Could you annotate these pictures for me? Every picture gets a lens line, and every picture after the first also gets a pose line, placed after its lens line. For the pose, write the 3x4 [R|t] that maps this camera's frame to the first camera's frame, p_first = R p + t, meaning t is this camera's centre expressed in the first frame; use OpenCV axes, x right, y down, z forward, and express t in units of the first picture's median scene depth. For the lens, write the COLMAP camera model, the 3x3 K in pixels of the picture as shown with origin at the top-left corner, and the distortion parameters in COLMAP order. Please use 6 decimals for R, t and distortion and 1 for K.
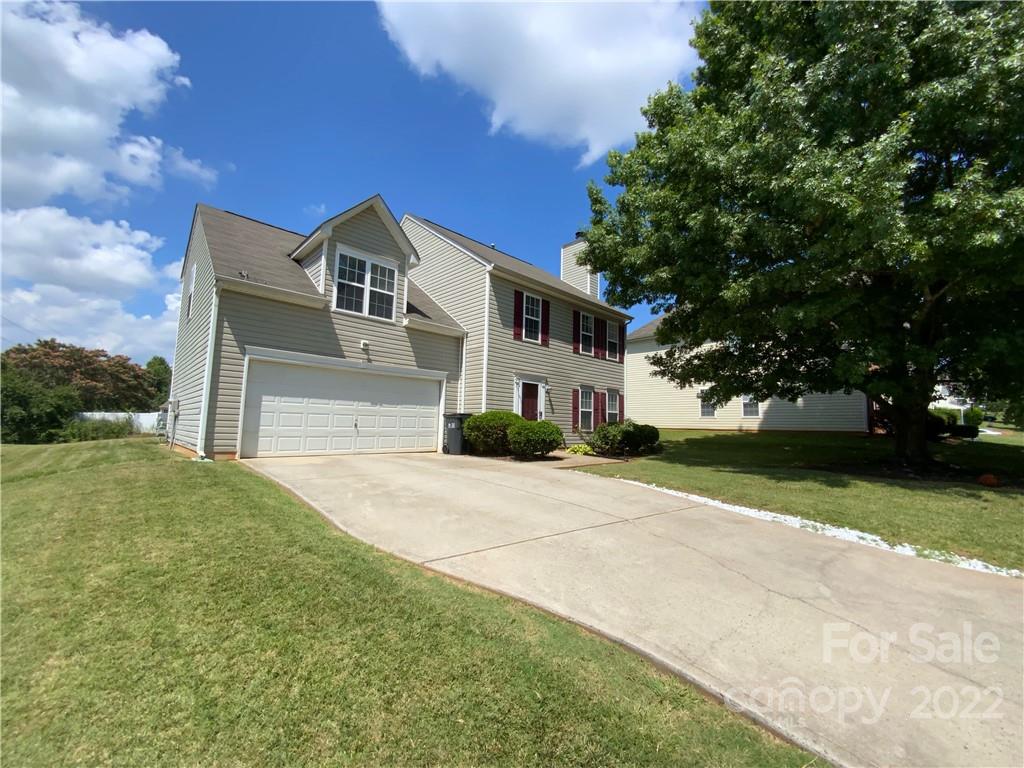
lens RADIAL K [[432.9, 0, 512.5], [0, 432.9, 379.9], [0, 0, 1]] dist [-0.020126, -0.000420]
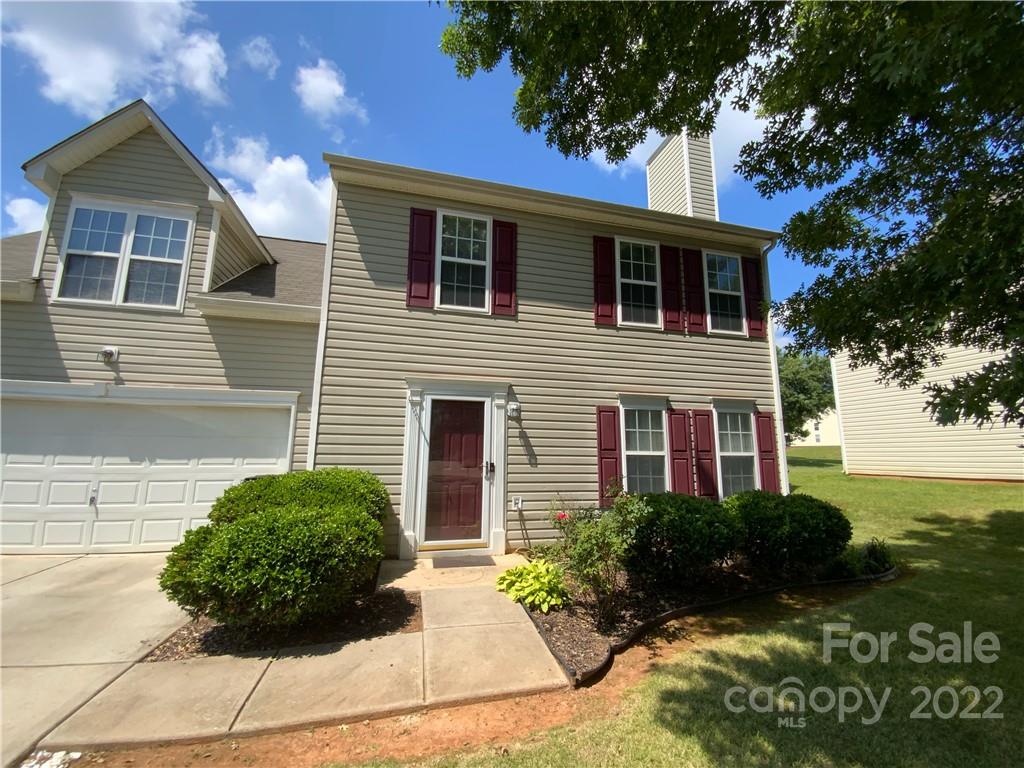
lens RADIAL K [[432.9, 0, 512.5], [0, 432.9, 379.9], [0, 0, 1]] dist [-0.020126, -0.000420]
pose [[0.868442, -0.101649, -0.485259, 0.305433], [0.067621, 0.993895, -0.087176, 0.028725], [0.491158, 0.042894, 0.870014, 0.627714]]
